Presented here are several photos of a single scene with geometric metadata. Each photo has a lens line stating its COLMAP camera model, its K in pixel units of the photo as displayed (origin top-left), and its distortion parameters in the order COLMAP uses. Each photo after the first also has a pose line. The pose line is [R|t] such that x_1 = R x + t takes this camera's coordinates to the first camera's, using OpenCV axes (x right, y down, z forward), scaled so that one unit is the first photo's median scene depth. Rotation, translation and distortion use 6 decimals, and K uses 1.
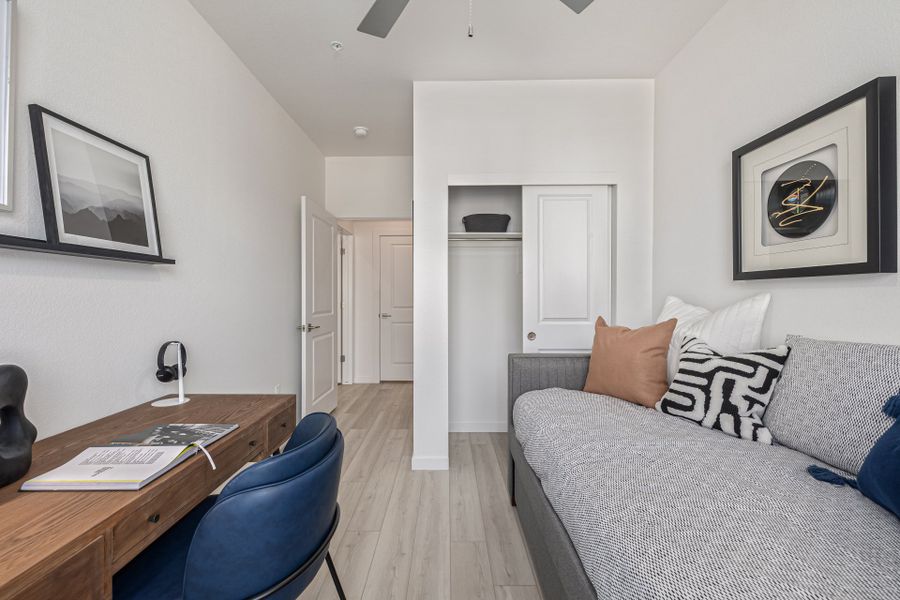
lens RADIAL K [[377.5, 0, 443.6], [0, 377.5, 297.0], [0, 0, 1]] dist [-0.000581, 0.000037]
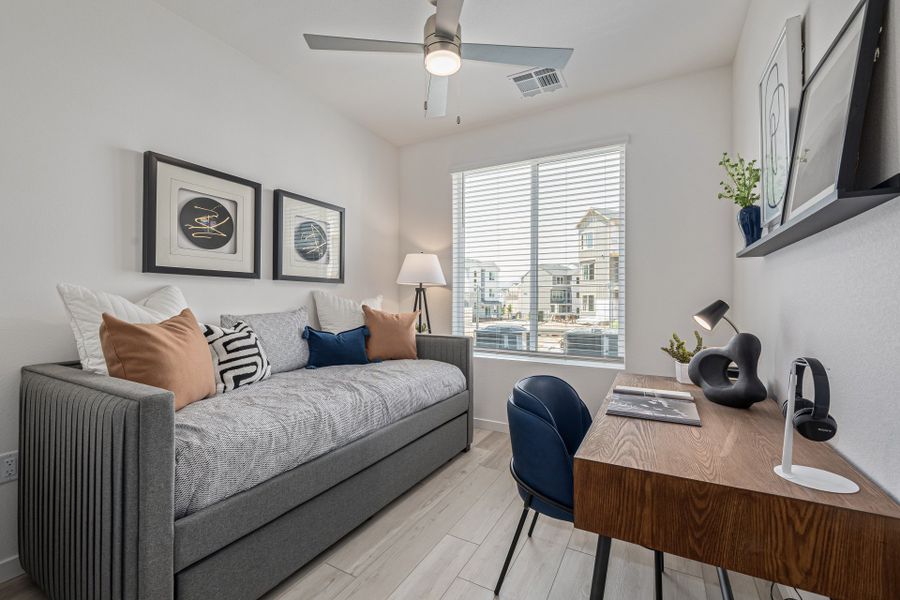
lens RADIAL K [[377.5, 0, 443.6], [0, 377.5, 297.0], [0, 0, 1]] dist [-0.000581, 0.000037]
pose [[-0.870455, -0.001256, 0.492246, -0.559569], [-0.003218, 0.999990, -0.003140, 0.030098], [-0.492237, -0.004317, -0.870451, 1.769759]]
